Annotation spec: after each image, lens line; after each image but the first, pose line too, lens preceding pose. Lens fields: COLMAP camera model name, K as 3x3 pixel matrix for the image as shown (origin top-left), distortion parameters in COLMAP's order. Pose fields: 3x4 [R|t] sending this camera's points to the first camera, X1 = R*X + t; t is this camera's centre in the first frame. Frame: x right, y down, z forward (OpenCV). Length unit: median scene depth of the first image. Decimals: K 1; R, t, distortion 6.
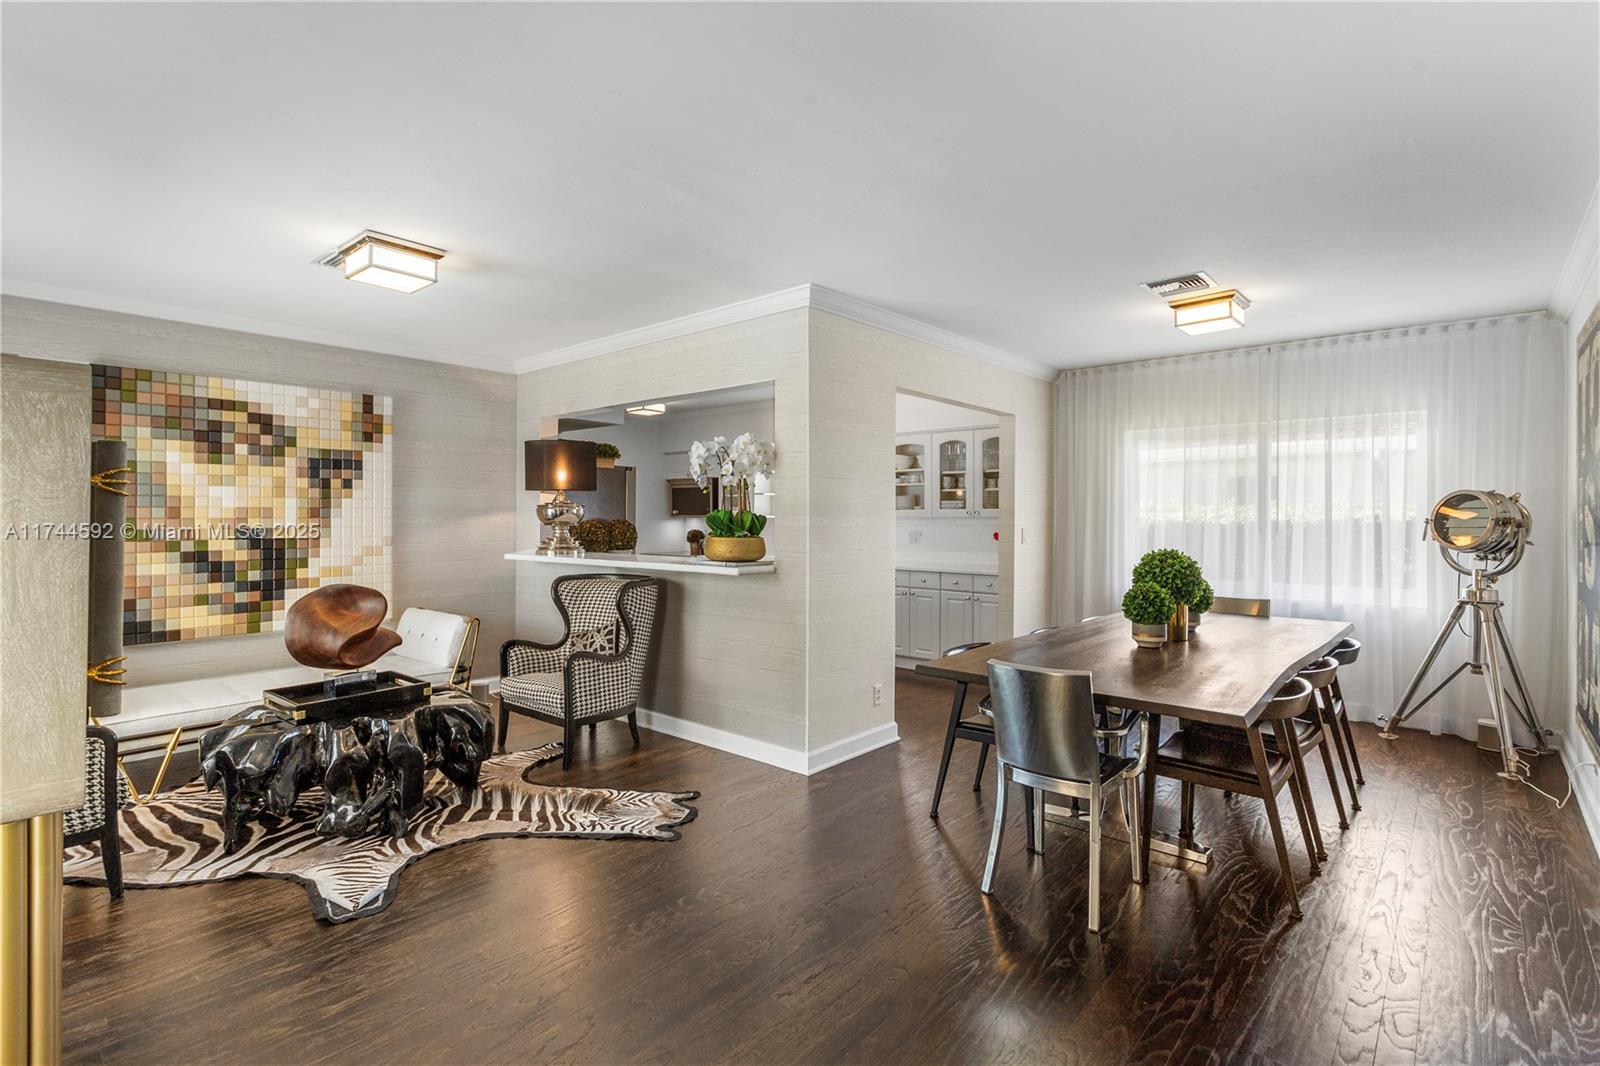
lens RADIAL K [[777.9, 0, 798.2], [0, 777.9, 519.3], [0, 0, 1]] dist [0.007658, 0.001610]
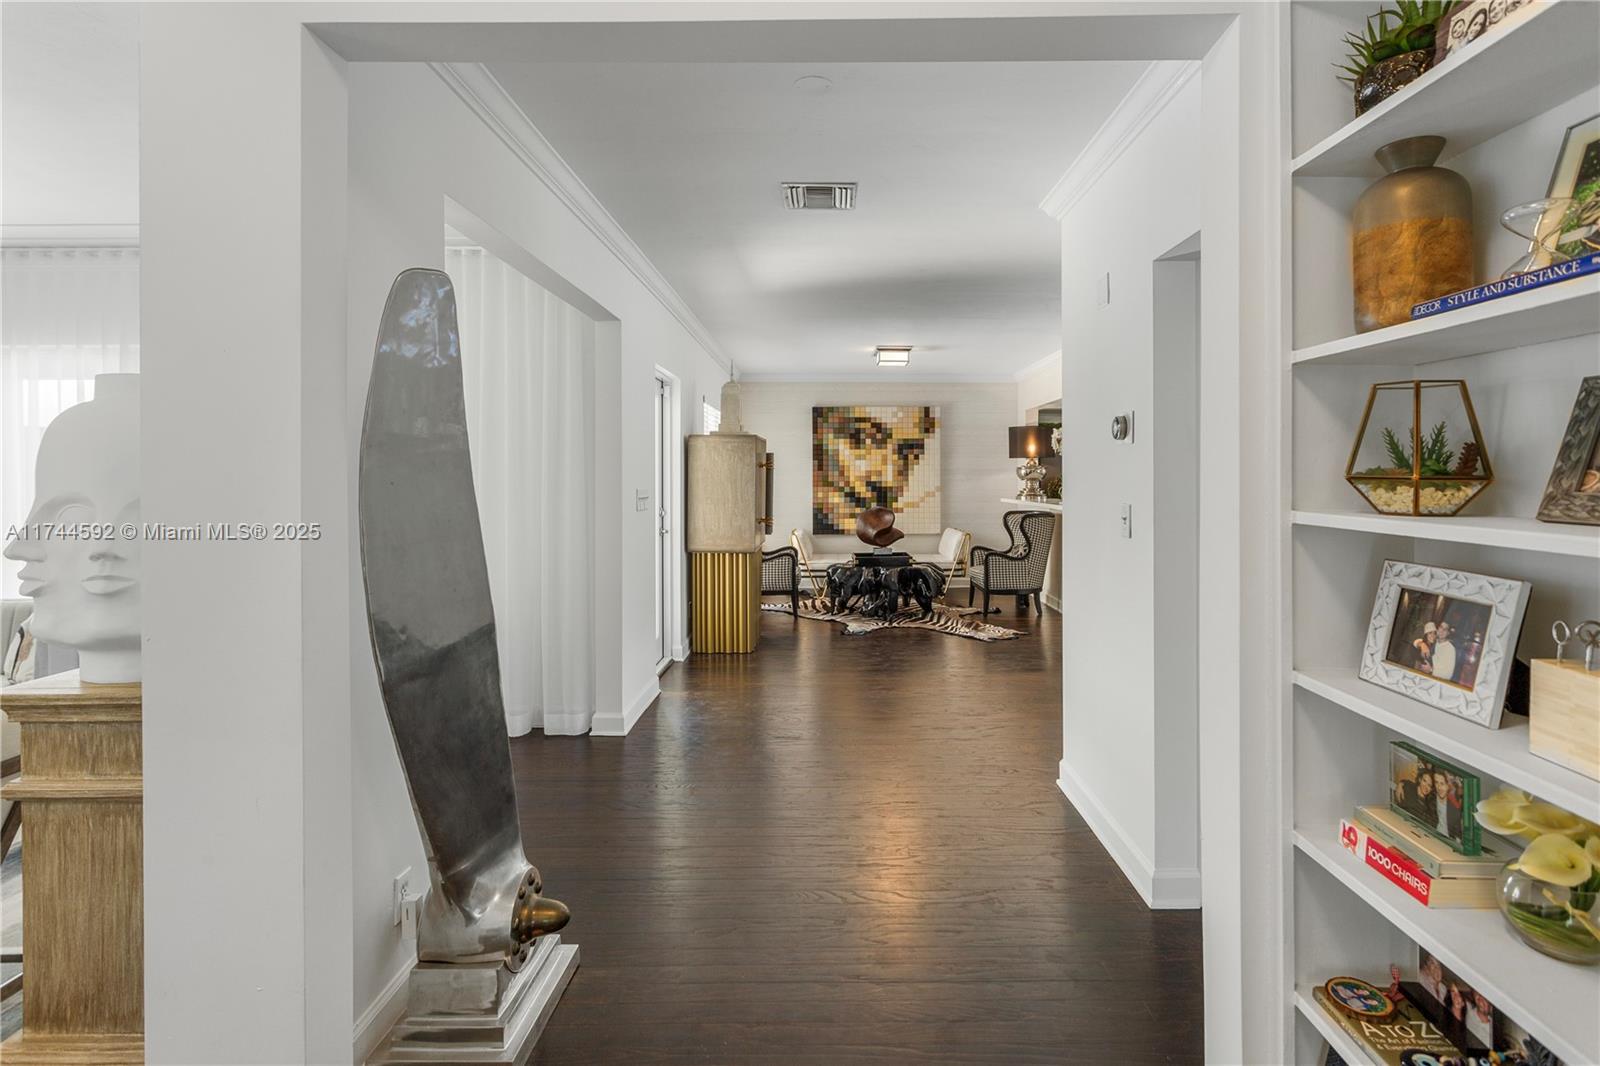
lens RADIAL K [[777.9, 0, 819.6], [0, 777.9, 475.6], [0, 0, 1]] dist [0.007658, 0.001610]
pose [[0.661733, -0.001377, -0.749739, 0.702492], [0.000220, 0.999999, -0.001642, 0.000883], [0.749740, 0.000922, 0.661732, -0.412586]]
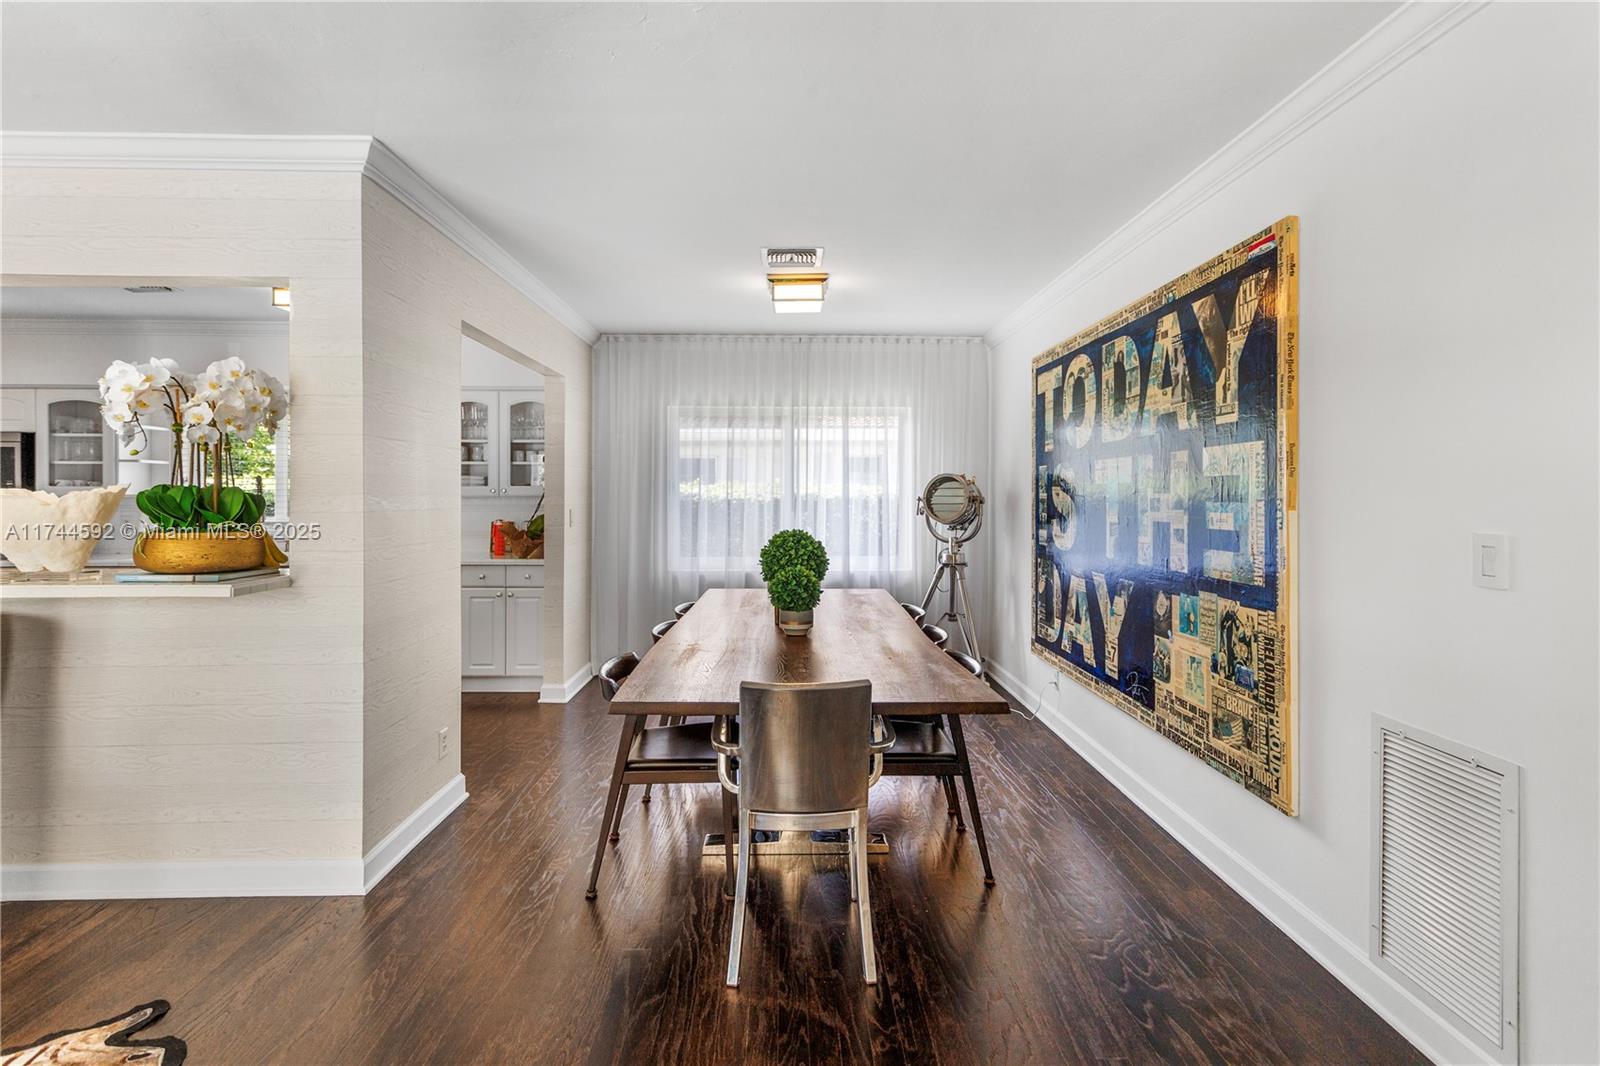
lens RADIAL K [[777.9, 0, 801.6], [0, 777.9, 499.1], [0, 0, 1]] dist [0.007658, 0.001610]
pose [[0.733836, -0.004345, 0.679312, -0.147861], [0.002472, 0.999990, 0.003726, -0.002414], [-0.679322, -0.001055, 0.733840, 0.250354]]
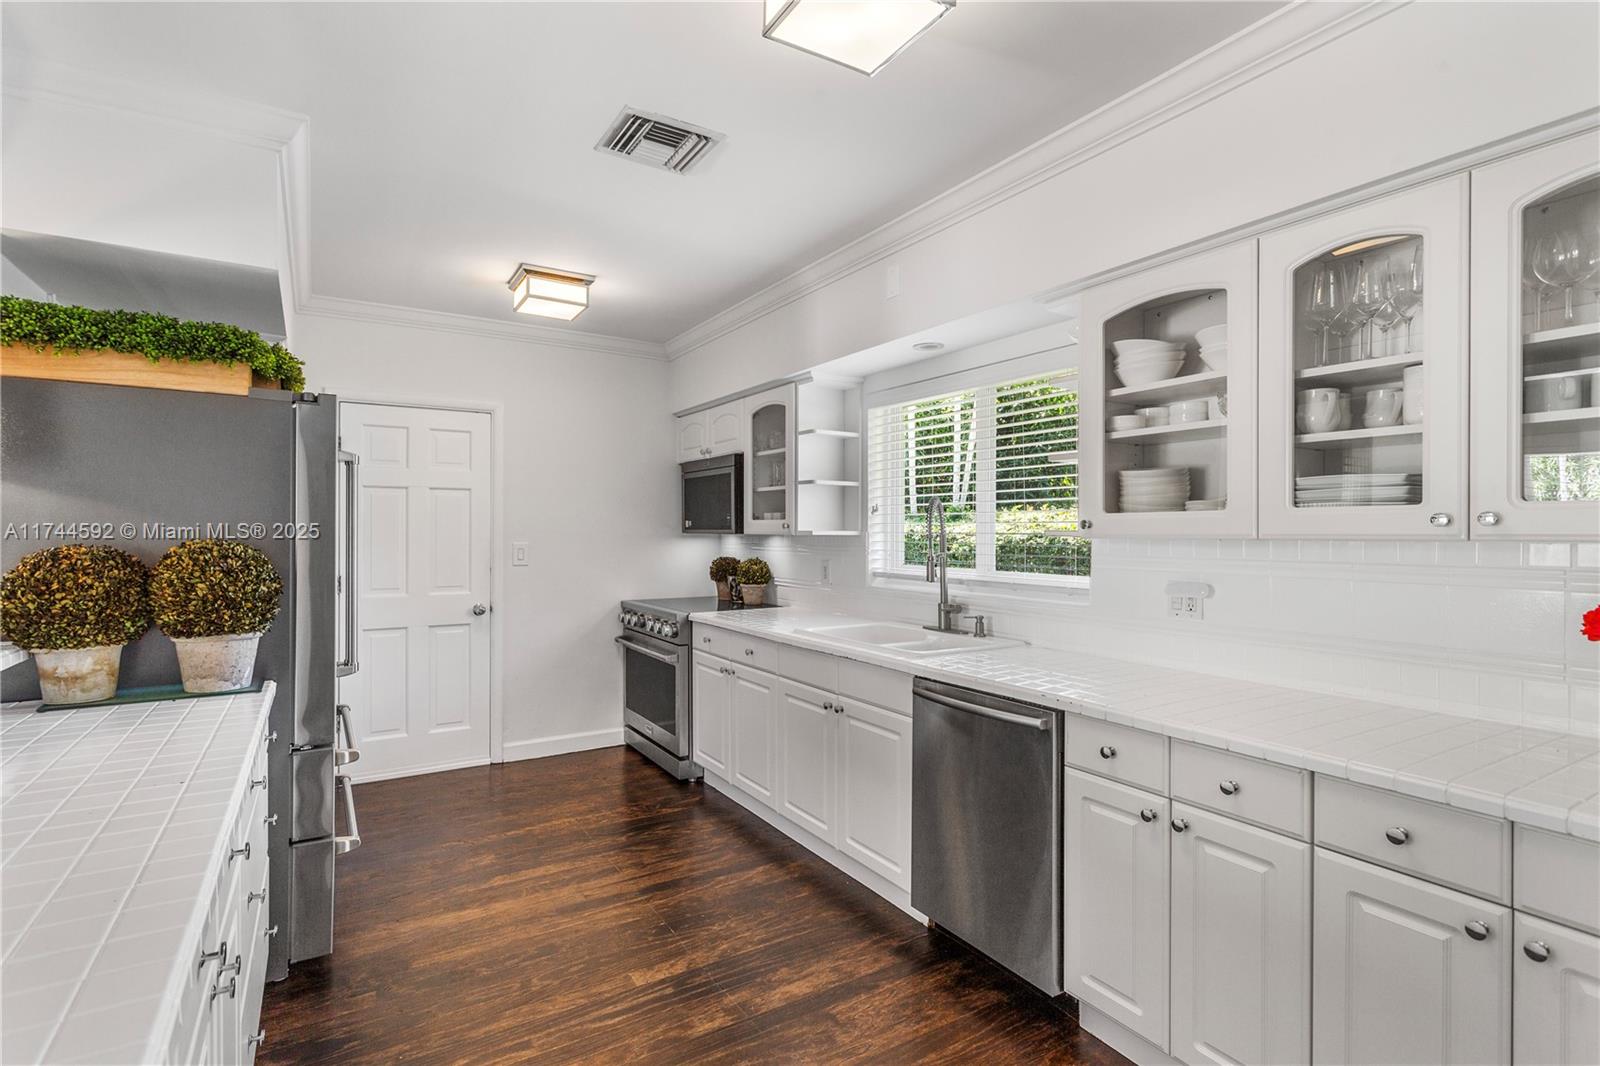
lens RADIAL K [[777.9, 0, 800.6], [0, 777.9, 531.6], [0, 0, 1]] dist [0.007658, 0.001610]
pose [[0.952047, 0.001813, -0.305945, 0.153918], [-0.002651, 0.999994, -0.002325, -0.005419], [0.305939, 0.003025, 0.952046, 1.037123]]
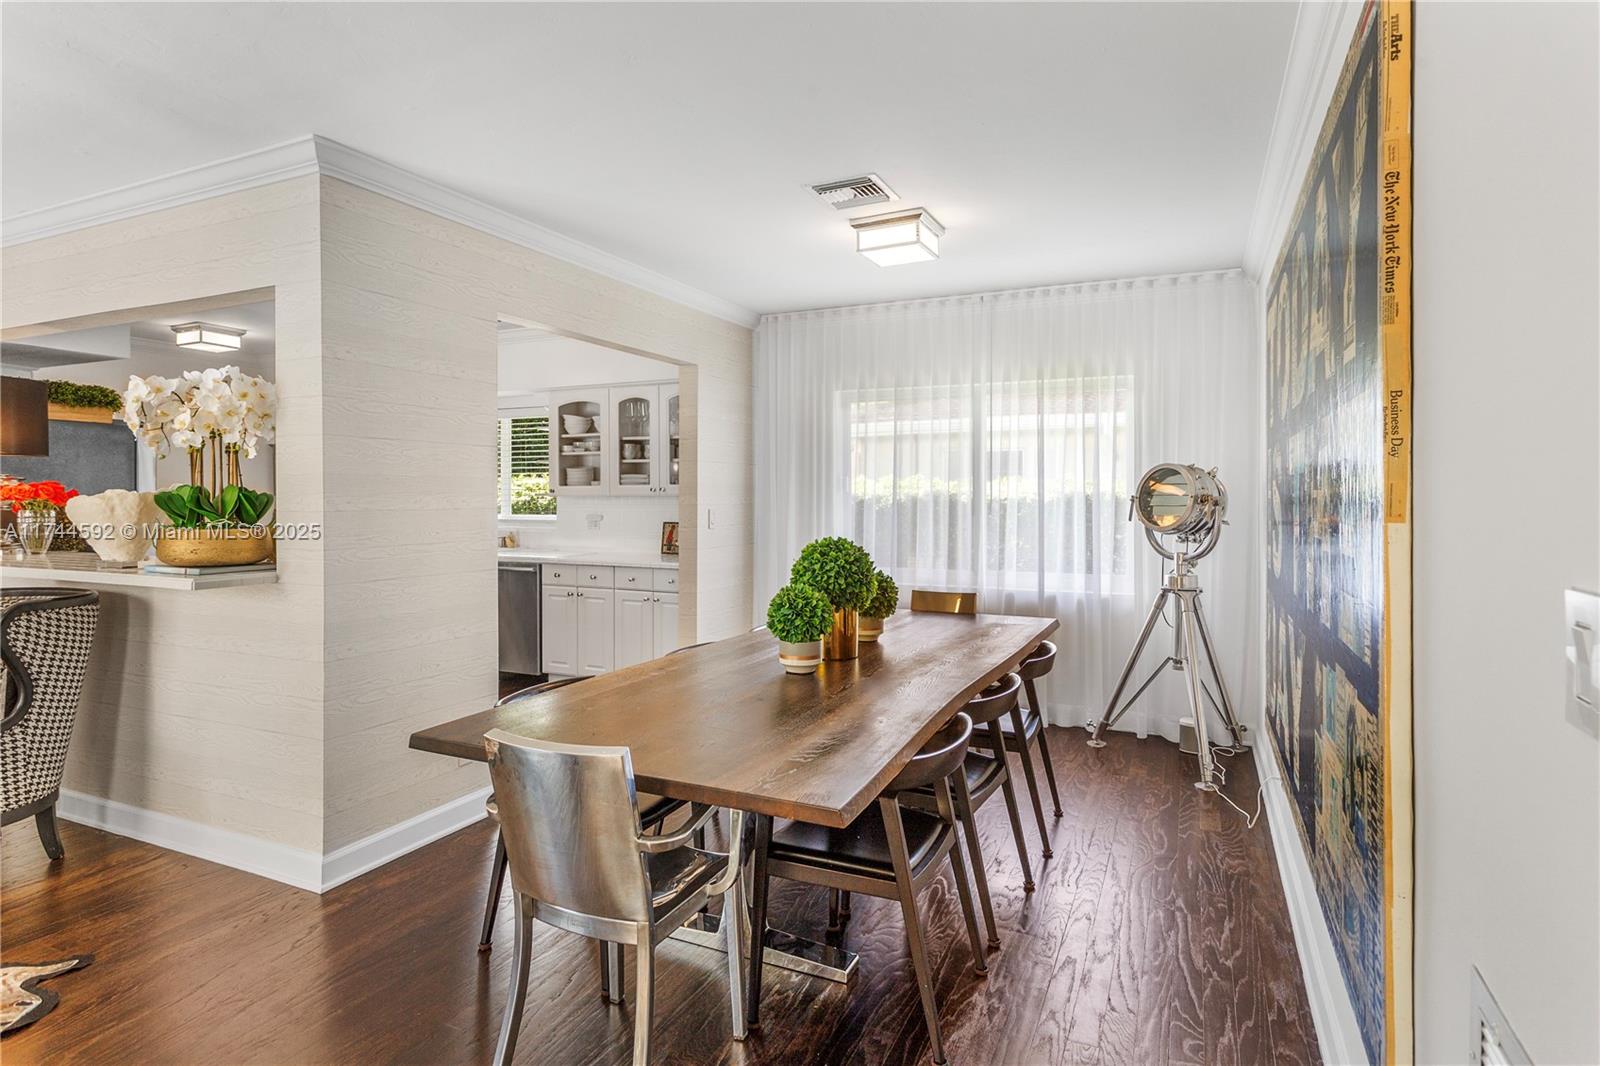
lens RADIAL K [[851.5, 0, 810.3], [0, 851.5, 501.5], [0, 0, 1]] dist [0.004838, 0.001244]
pose [[0.959807, -0.004506, 0.280626, 0.189518], [0.003031, 0.999979, 0.005689, -0.001291], [-0.280646, -0.004609, 0.959800, 0.183609]]
